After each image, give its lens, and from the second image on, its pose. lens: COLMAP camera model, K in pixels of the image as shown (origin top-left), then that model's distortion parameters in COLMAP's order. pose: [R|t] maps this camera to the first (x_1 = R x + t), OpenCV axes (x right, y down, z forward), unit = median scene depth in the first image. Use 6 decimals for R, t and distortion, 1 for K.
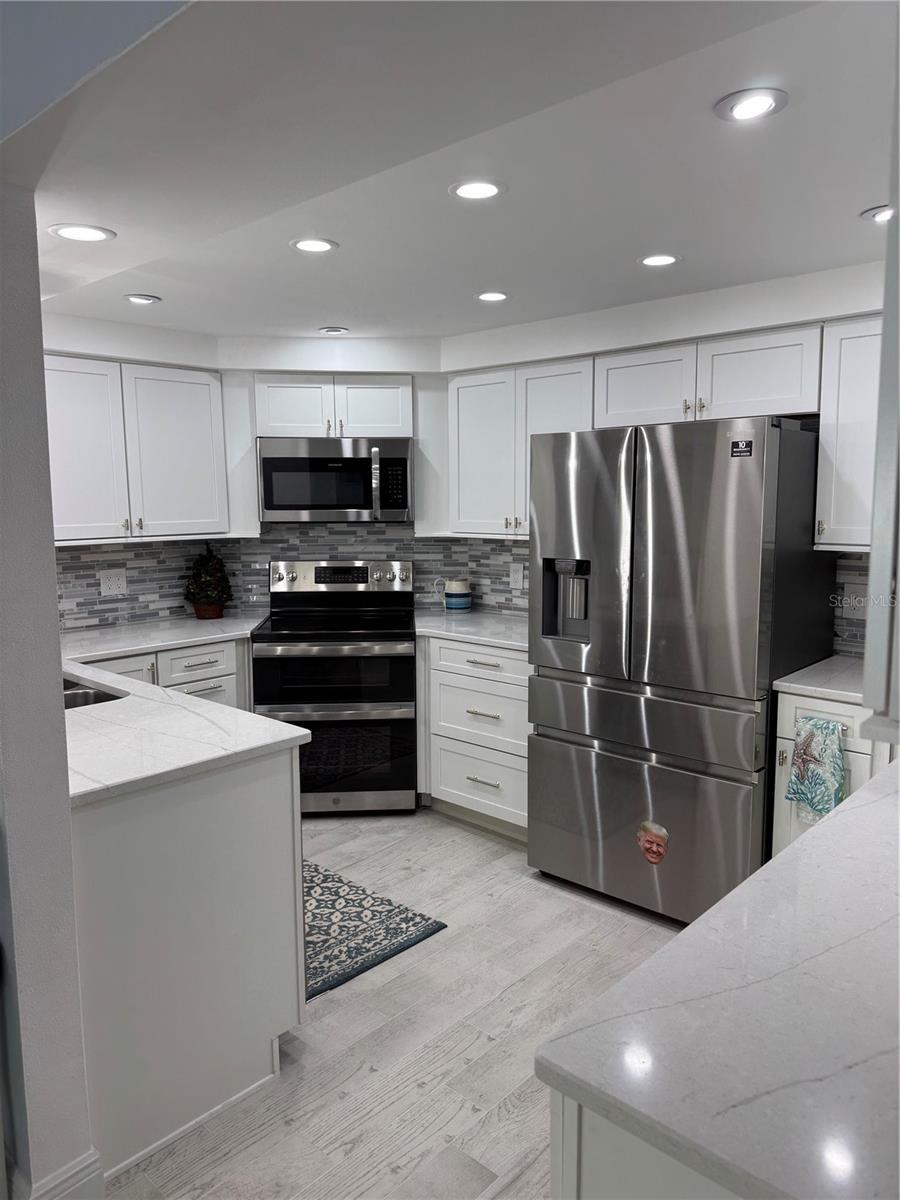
lens RADIAL K [[840.8, 0, 450.0], [0, 840.8, 600.0], [0, 0, 1]] dist [0.077050, -0.088460]
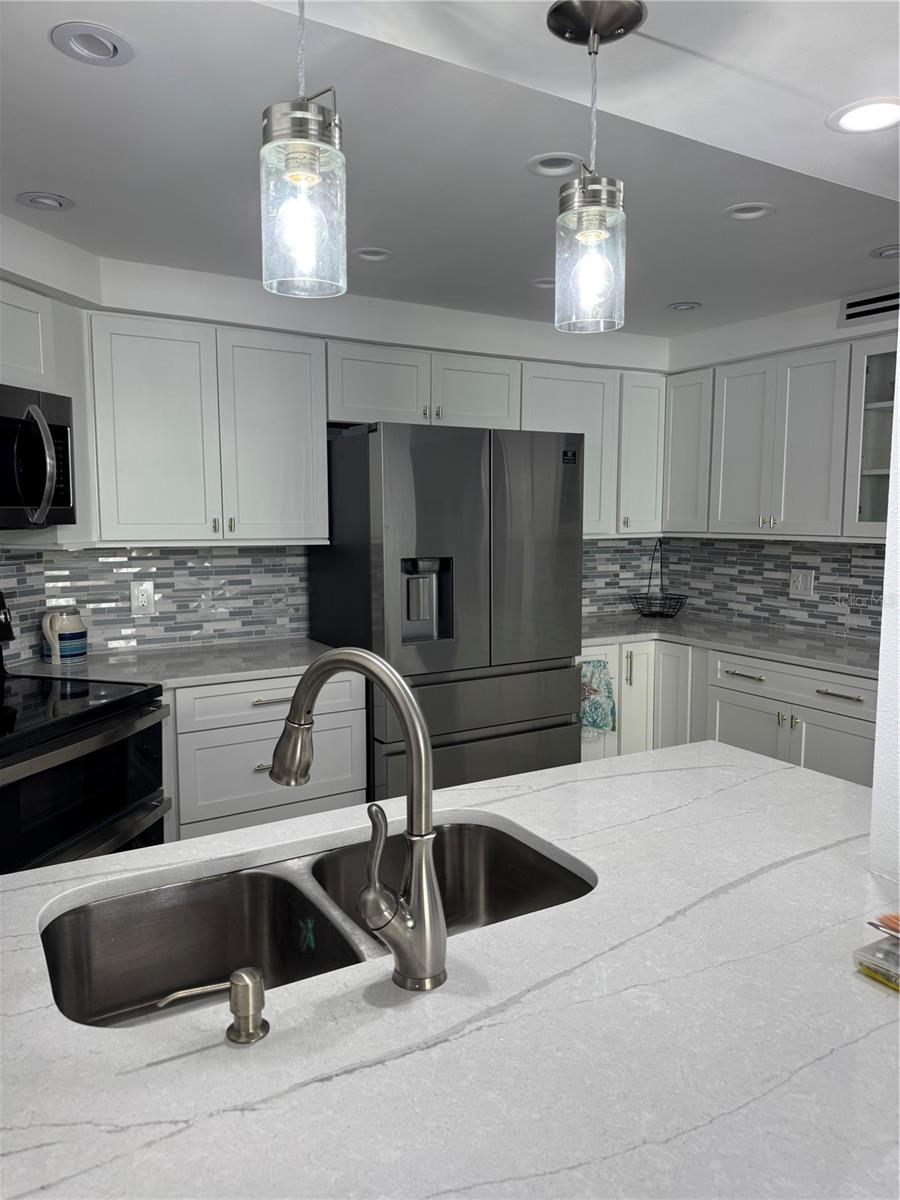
lens RADIAL K [[840.8, 0, 450.0], [0, 840.8, 600.0], [0, 0, 1]] dist [0.077050, -0.088460]
pose [[0.296005, -0.097426, 0.950205, -0.753358], [0.116506, 0.991040, 0.065319, -0.058719], [-0.948054, 0.091370, 0.304704, 0.672062]]
